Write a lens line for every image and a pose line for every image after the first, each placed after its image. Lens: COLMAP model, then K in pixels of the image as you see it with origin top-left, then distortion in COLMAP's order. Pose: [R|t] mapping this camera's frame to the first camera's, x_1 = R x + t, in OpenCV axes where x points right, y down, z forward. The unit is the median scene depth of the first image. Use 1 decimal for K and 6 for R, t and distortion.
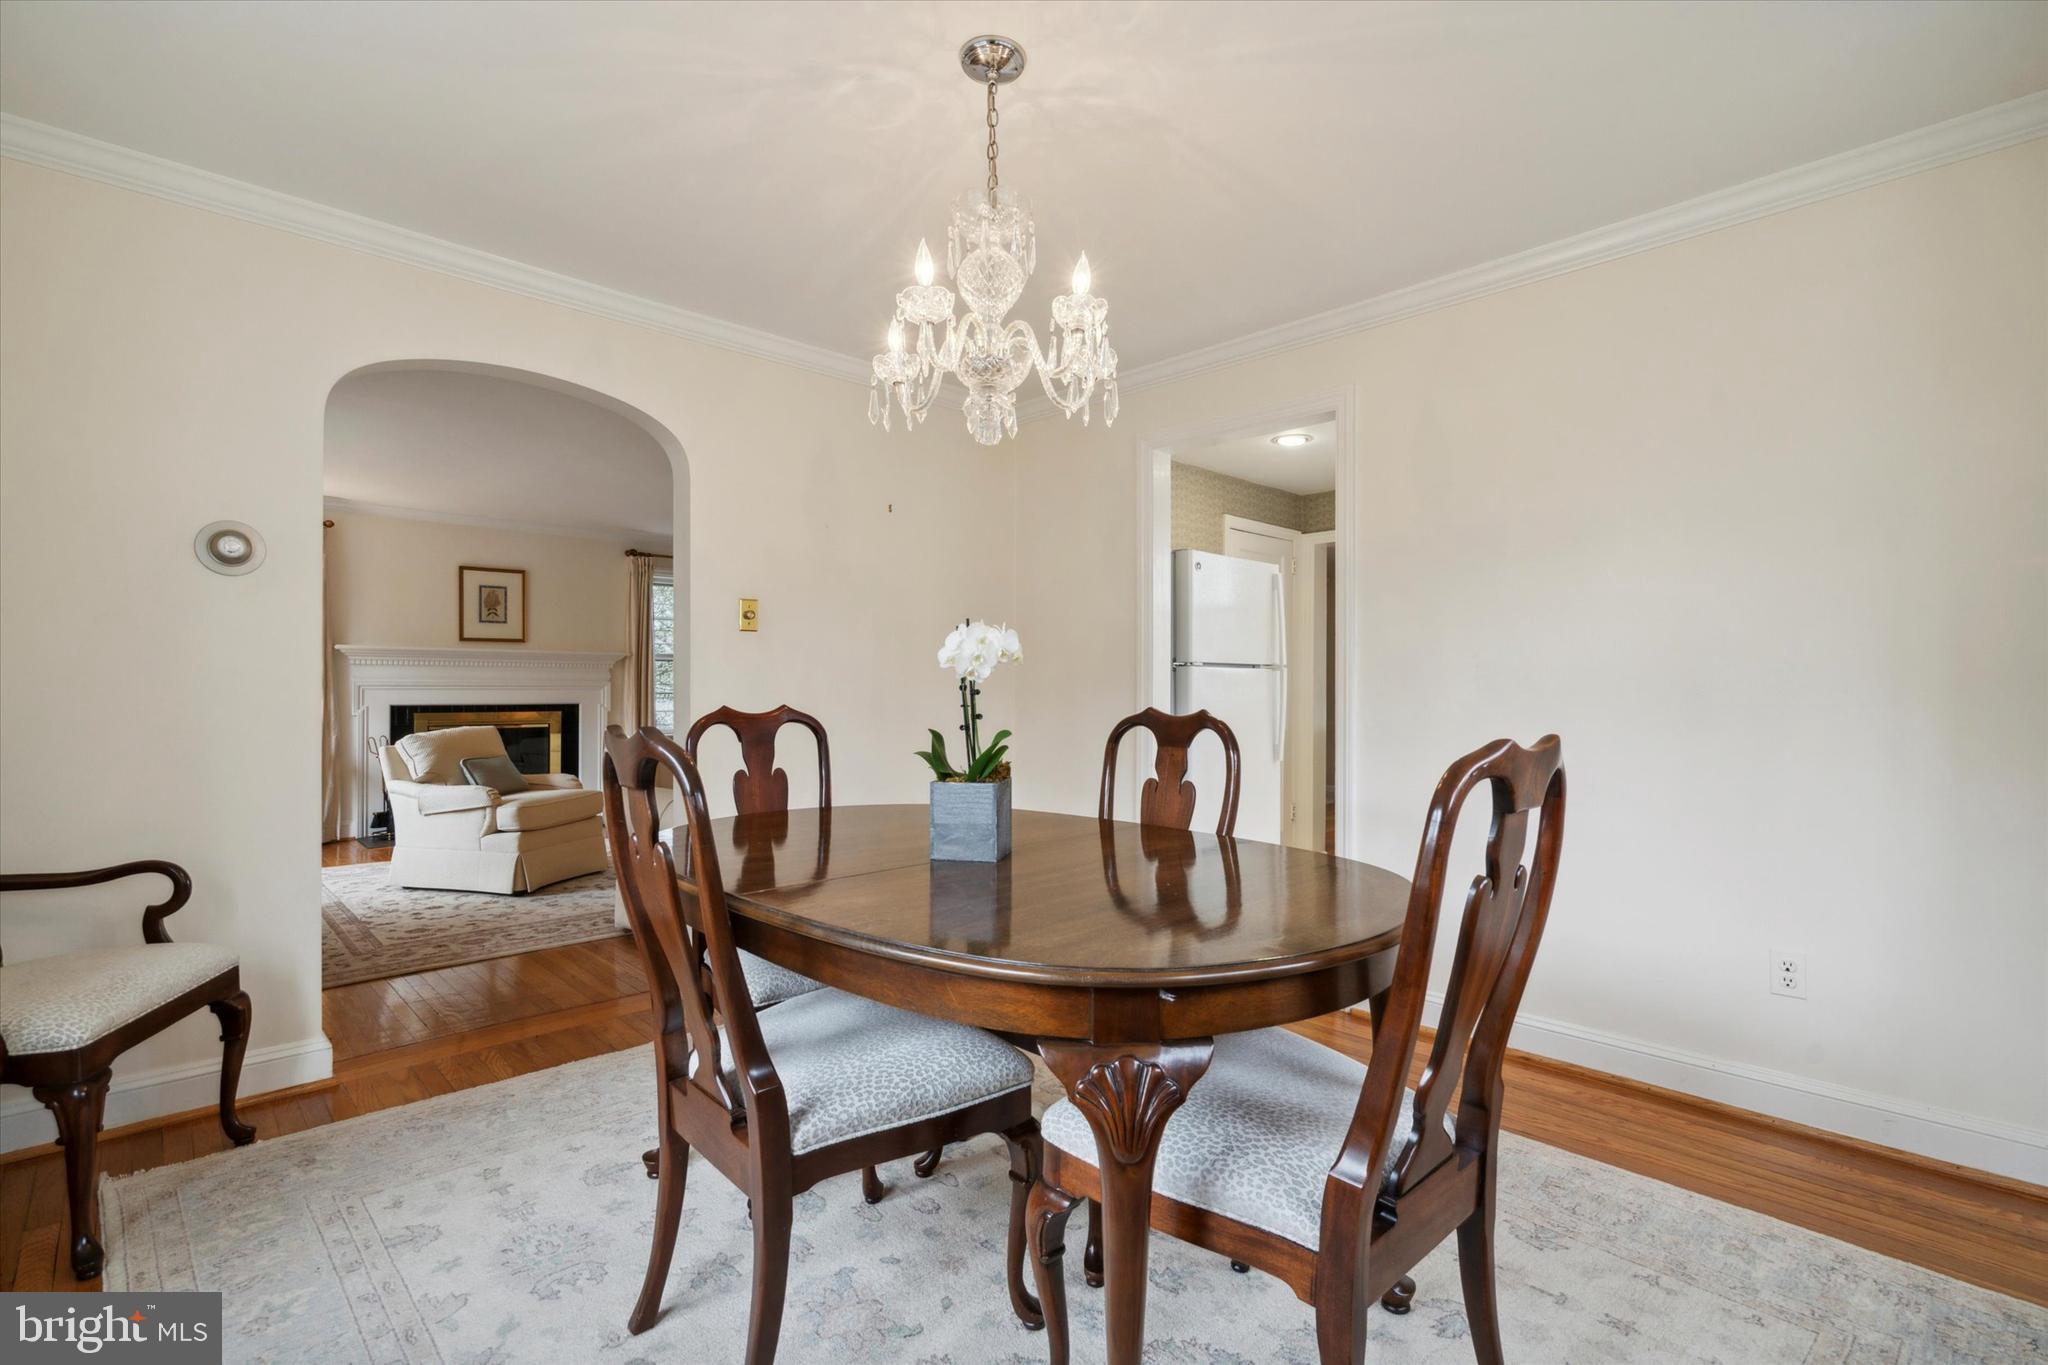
lens RADIAL K [[945.8, 0, 1015.1], [0, 945.8, 682.0], [0, 0, 1]] dist [-0.010020, 0.002622]
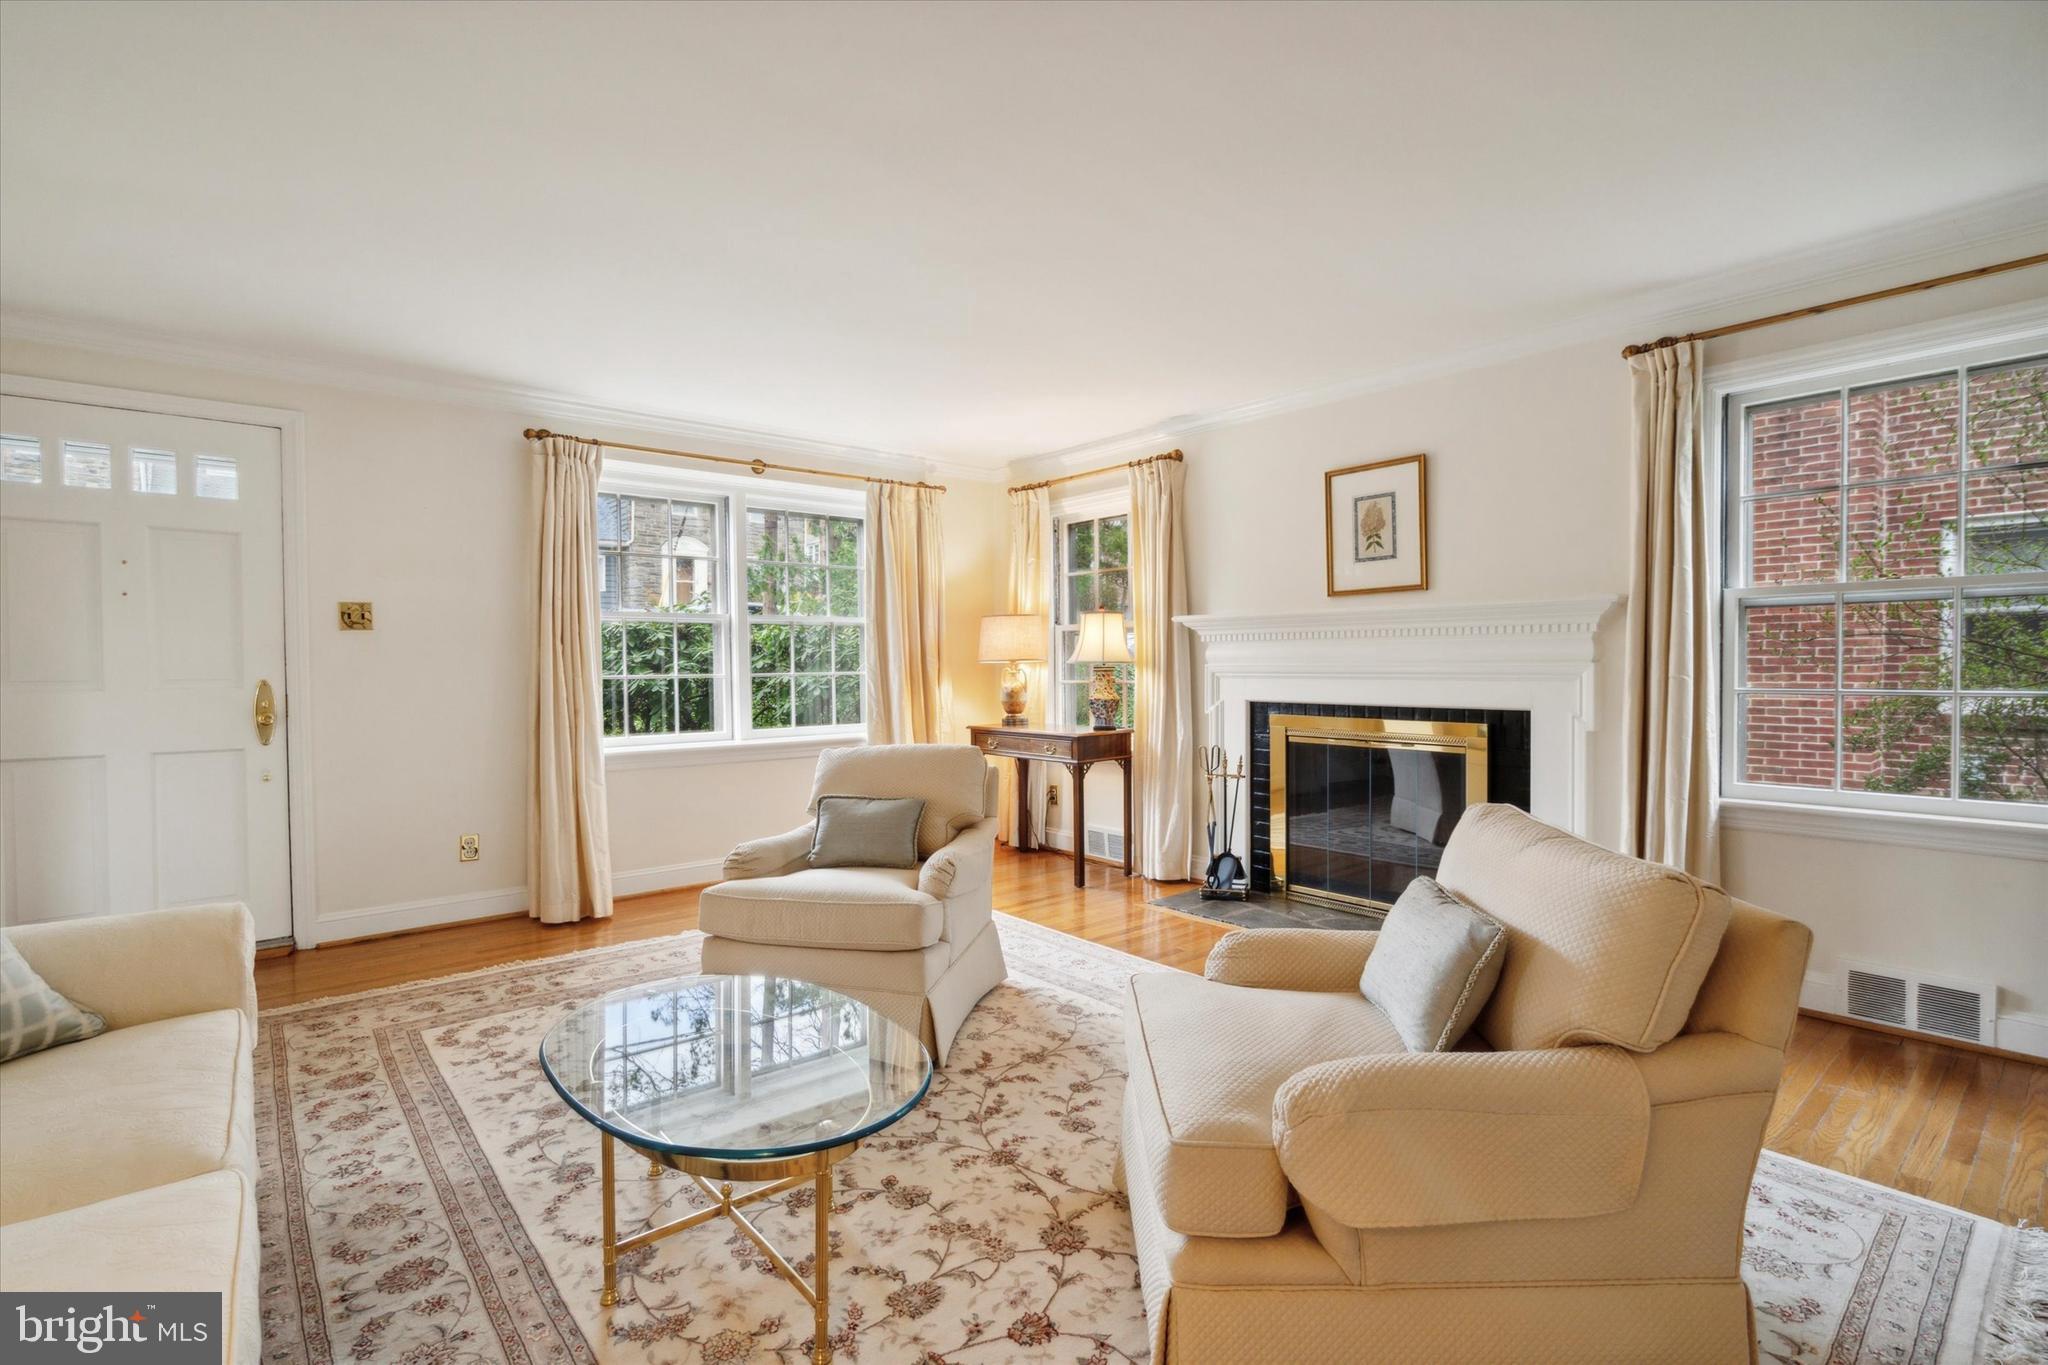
lens RADIAL K [[945.8, 0, 1025.9], [0, 945.8, 674.4], [0, 0, 1]] dist [-0.010020, 0.002622]
pose [[-0.048684, 0.009079, -0.998773, 0.024002], [0.012146, 0.999890, 0.008497, -0.001533], [0.998740, -0.011718, -0.048789, 0.835084]]
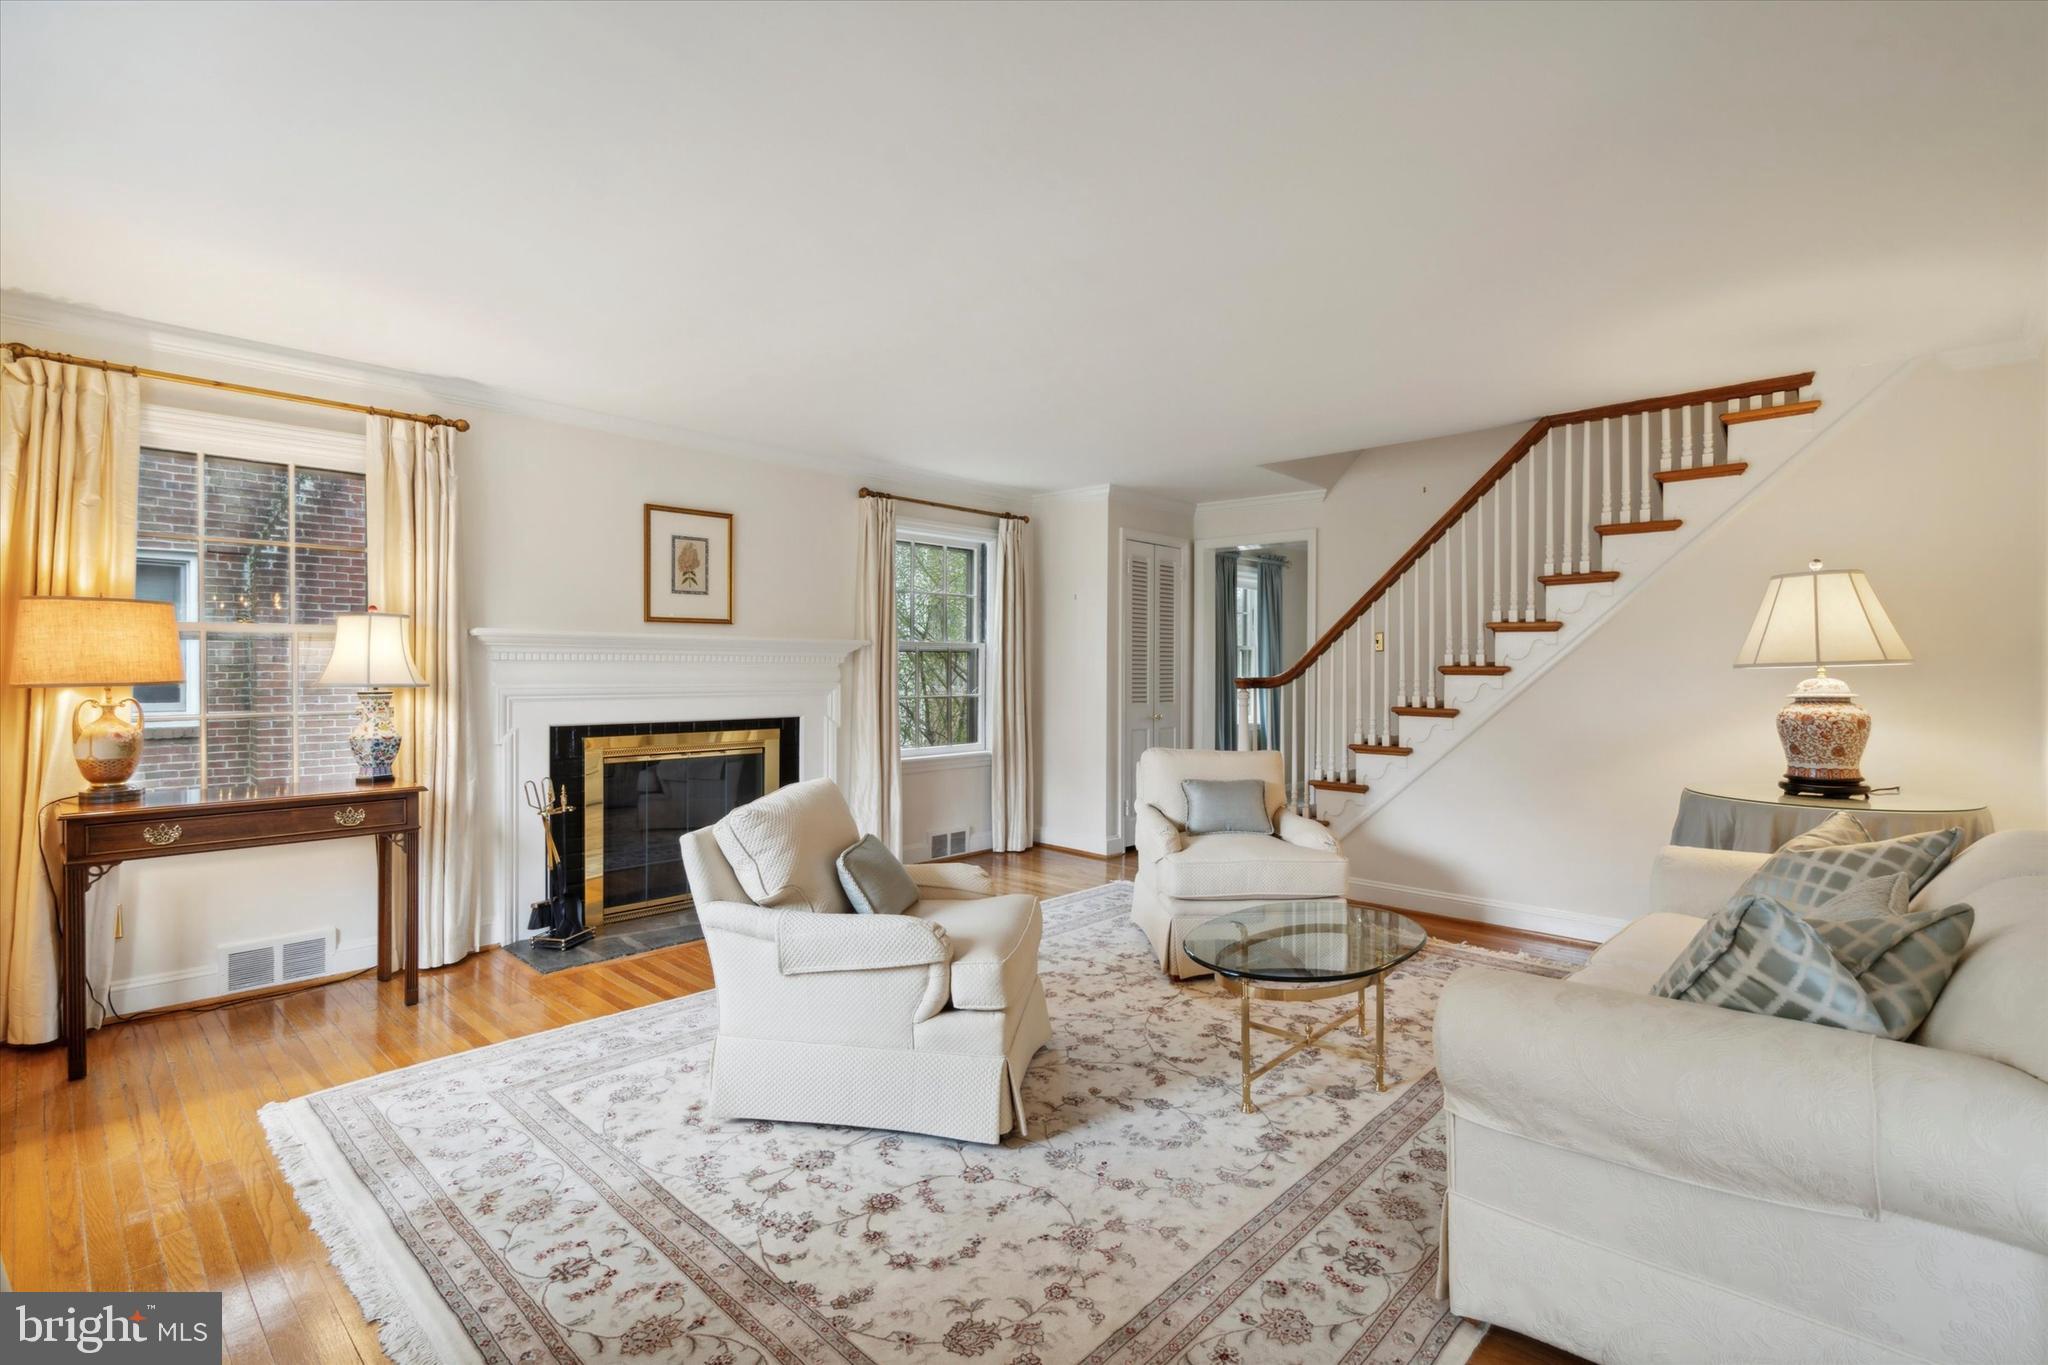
lens RADIAL K [[945.8, 0, 1025.5], [0, 945.8, 673.2], [0, 0, 1]] dist [-0.010020, 0.002622]
pose [[0.998143, 0.000787, 0.060909, -0.371783], [-0.001466, 0.999937, 0.011111, -0.016320], [-0.060896, -0.011180, 0.998081, 0.347380]]
